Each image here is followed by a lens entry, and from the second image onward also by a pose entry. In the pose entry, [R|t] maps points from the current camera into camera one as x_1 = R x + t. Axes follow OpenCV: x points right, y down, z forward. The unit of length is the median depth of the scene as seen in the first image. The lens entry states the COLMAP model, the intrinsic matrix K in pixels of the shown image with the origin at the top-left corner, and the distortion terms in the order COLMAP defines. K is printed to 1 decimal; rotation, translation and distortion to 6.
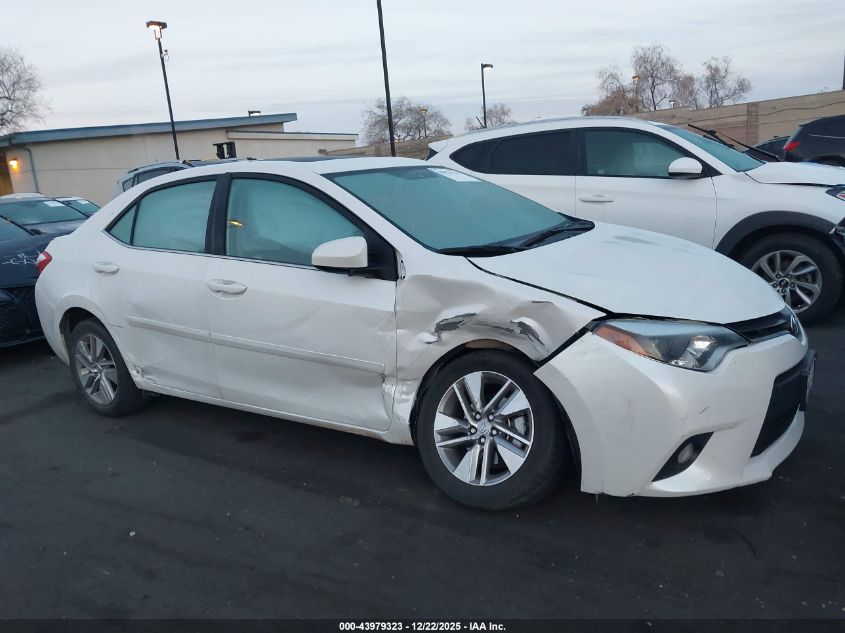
lens RADIAL K [[655.7, 0, 422.5], [0, 655.7, 316.5], [0, 0, 1]] dist [0.014170, -0.038917]
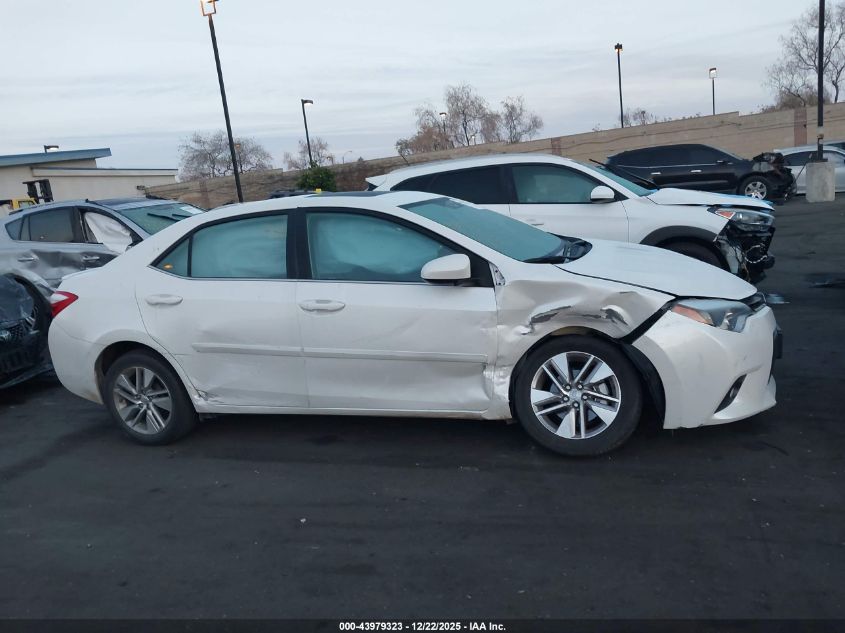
lens RADIAL K [[655.7, 0, 422.5], [0, 655.7, 316.5], [0, 0, 1]] dist [0.014170, -0.038917]
pose [[0.961000, -0.071759, 0.267074, -0.383243], [0.084359, 0.995785, -0.035994, 0.026510], [-0.263366, 0.057120, 0.963003, -0.126898]]
